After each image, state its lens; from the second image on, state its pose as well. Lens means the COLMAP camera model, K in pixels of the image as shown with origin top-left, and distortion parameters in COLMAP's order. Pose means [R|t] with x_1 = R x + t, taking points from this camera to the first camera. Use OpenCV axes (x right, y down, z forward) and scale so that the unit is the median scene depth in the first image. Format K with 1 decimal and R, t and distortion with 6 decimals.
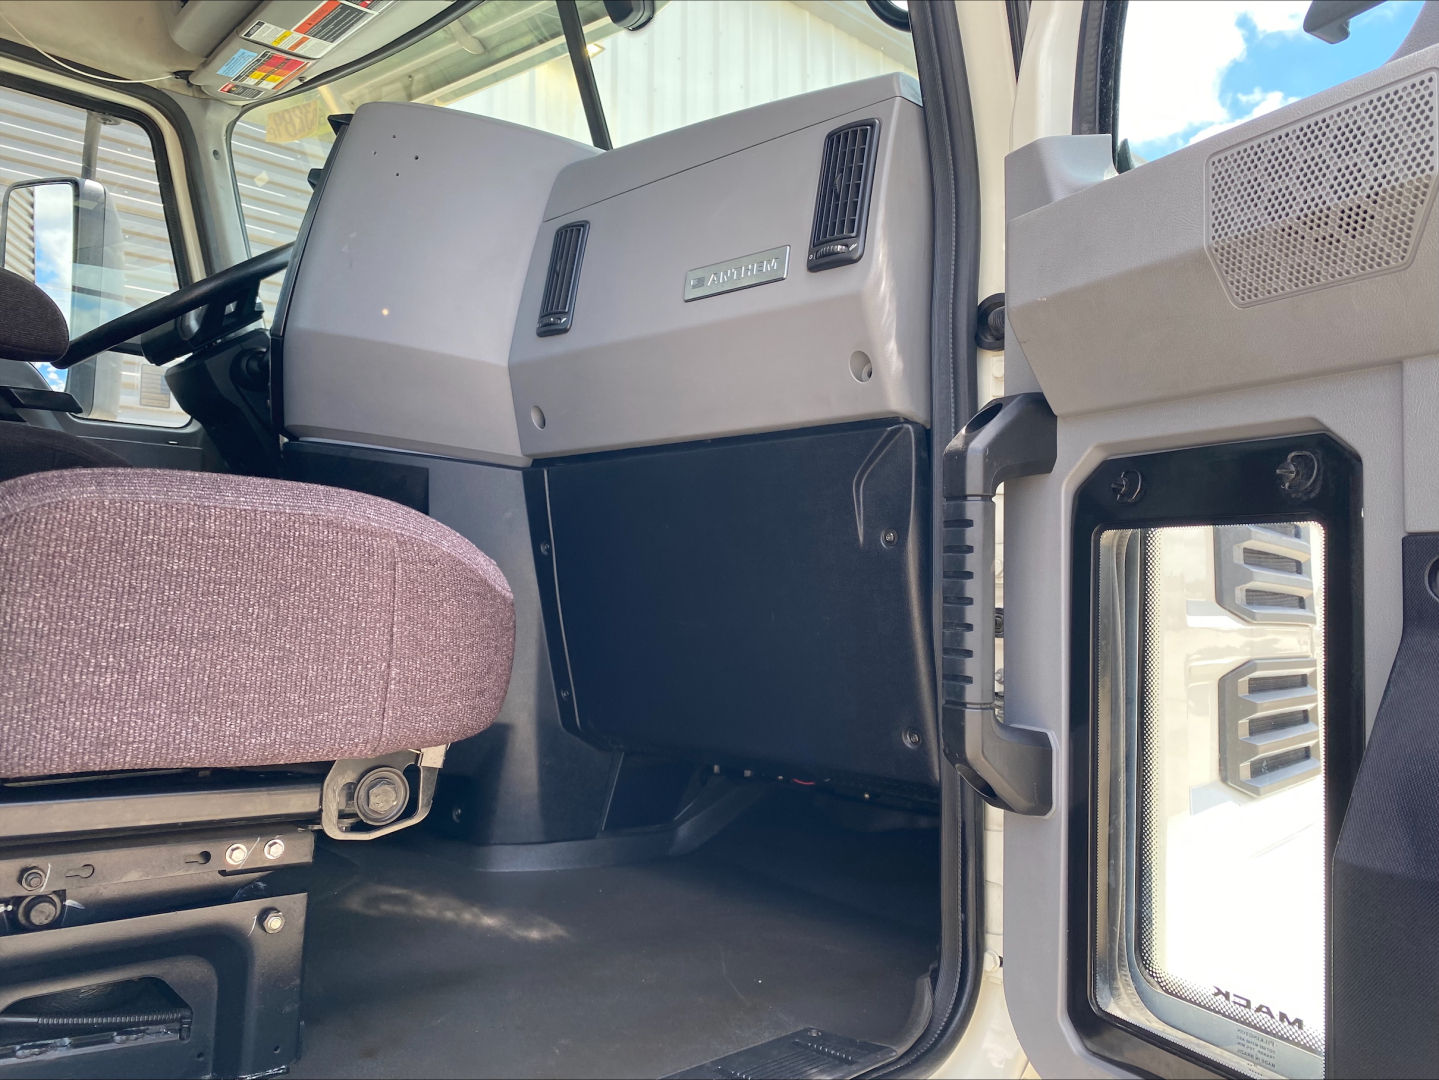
lens RADIAL K [[1093.7, 0, 713.0], [0, 1093.7, 547.7], [0, 0, 1]] dist [0.032030, -0.041425]
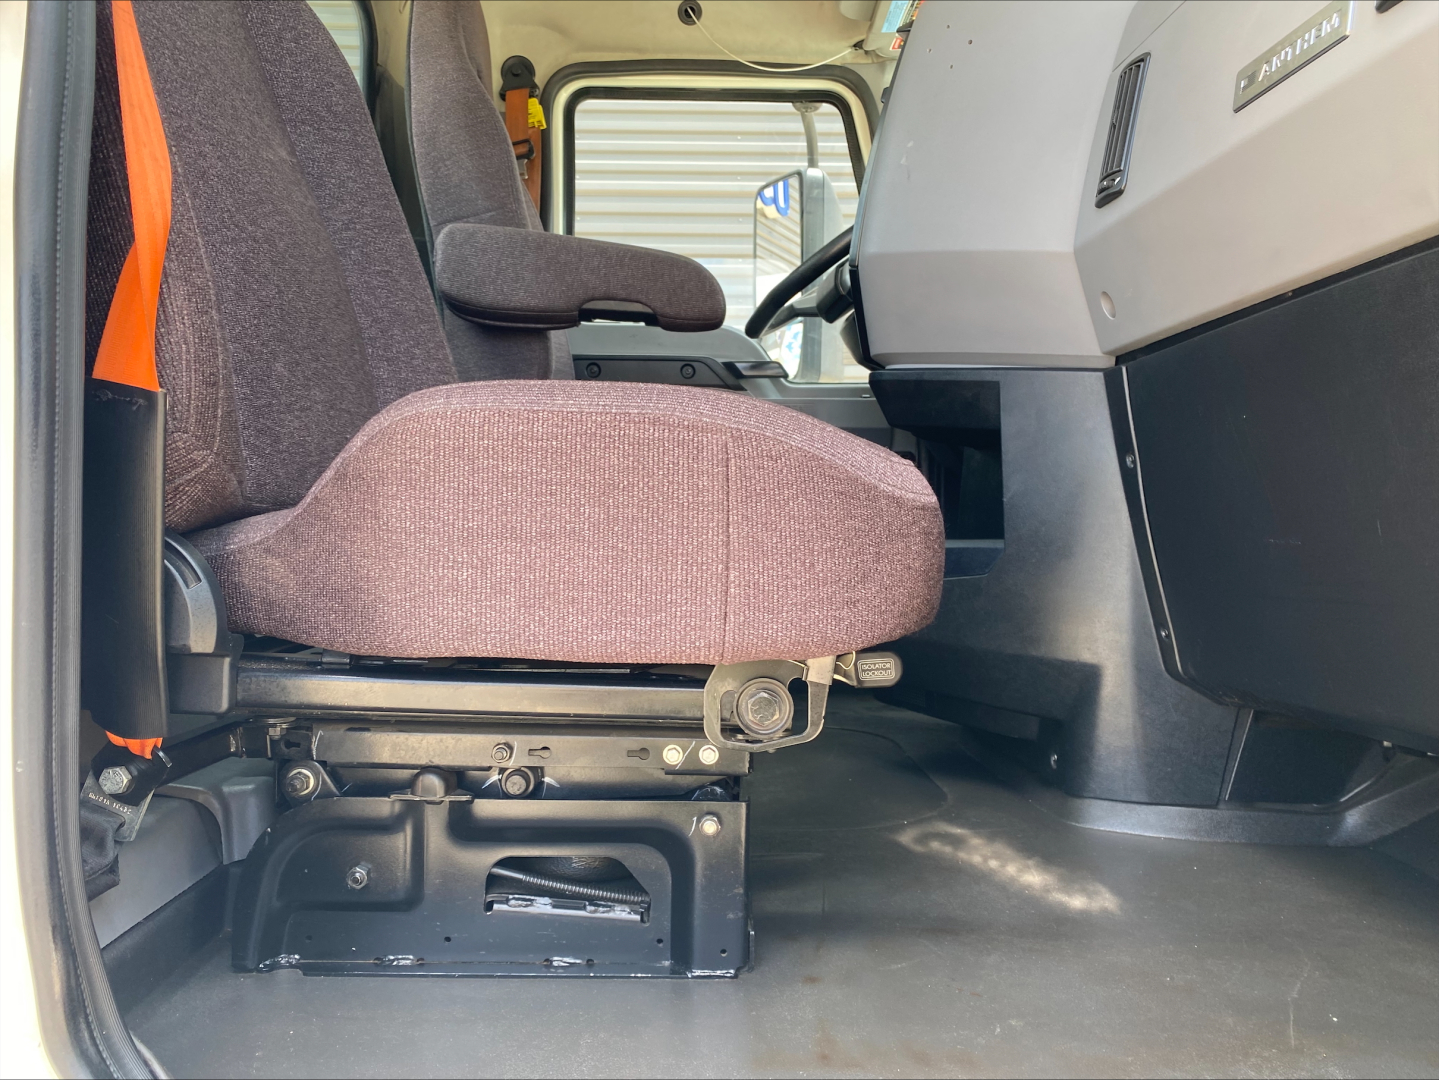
lens RADIAL K [[1093.7, 0, 713.0], [0, 1093.7, 547.7], [0, 0, 1]] dist [0.032030, -0.041425]
pose [[0.760626, -0.015126, -0.649014, 0.264214], [0.042504, 0.998744, 0.026537, 0.055922], [0.647797, -0.047770, 0.760314, 0.243168]]
